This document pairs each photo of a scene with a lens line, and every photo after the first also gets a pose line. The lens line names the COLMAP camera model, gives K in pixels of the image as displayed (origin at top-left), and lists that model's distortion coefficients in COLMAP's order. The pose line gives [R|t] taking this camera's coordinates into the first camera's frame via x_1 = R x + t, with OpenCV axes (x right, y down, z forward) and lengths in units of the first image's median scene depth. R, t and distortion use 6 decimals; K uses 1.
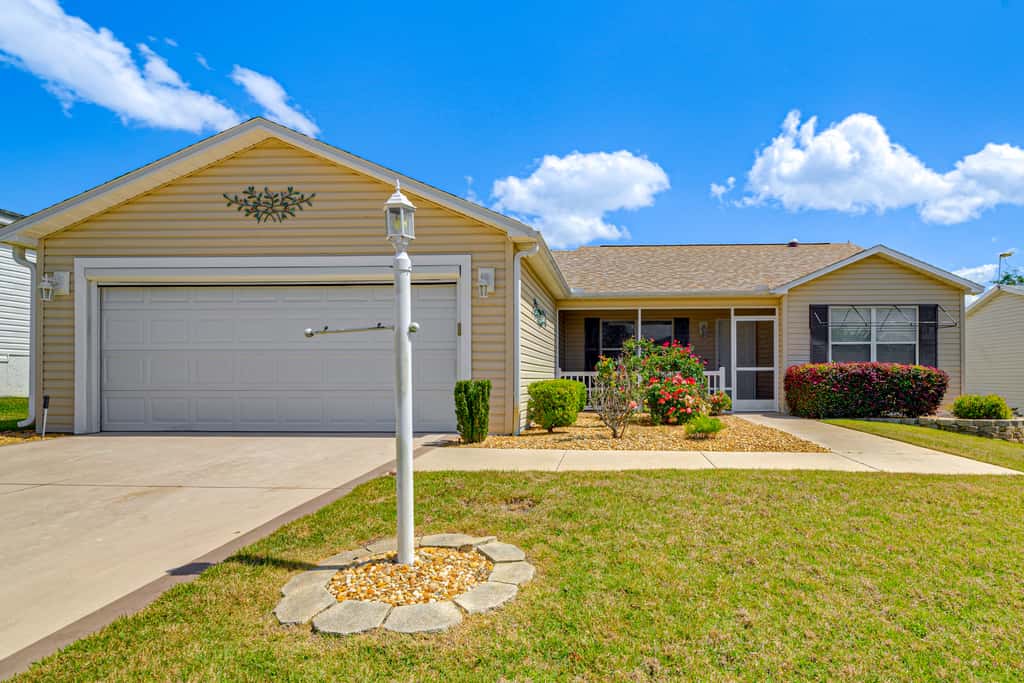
lens RADIAL K [[520.1, 0, 551.2], [0, 520.1, 374.4], [0, 0, 1]] dist [0.002629, 0.000852]
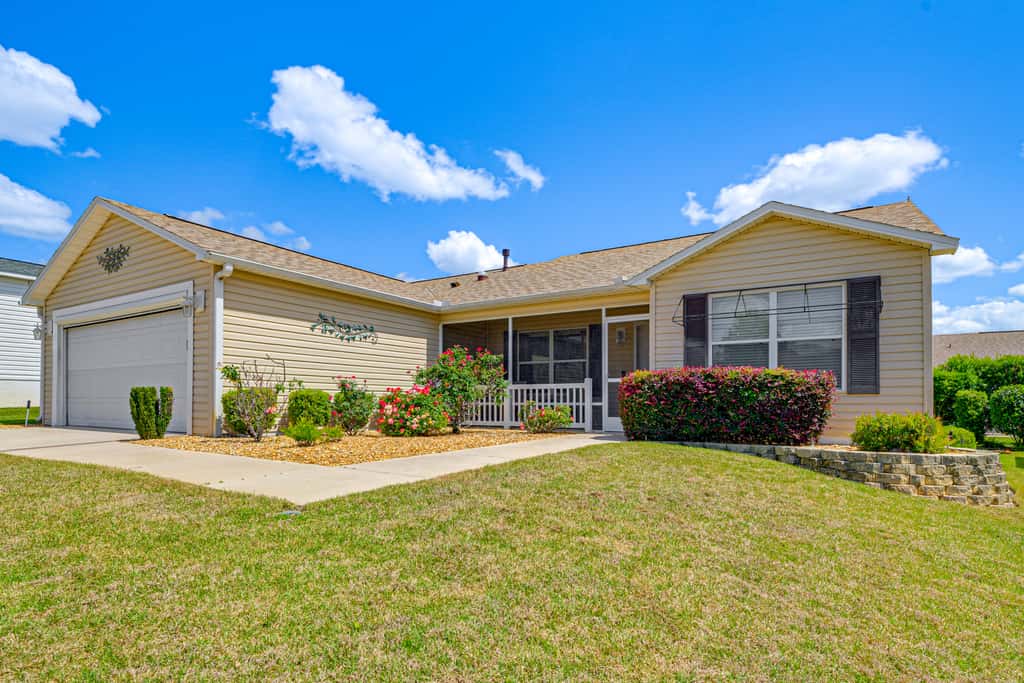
lens RADIAL K [[520.1, 0, 517.4], [0, 520.1, 394.0], [0, 0, 1]] dist [0.002629, 0.000852]
pose [[0.874278, -0.002640, -0.485418, 0.656792], [-0.002982, 0.999937, -0.010810, 0.021415], [0.485416, 0.010898, 0.874216, 0.211202]]
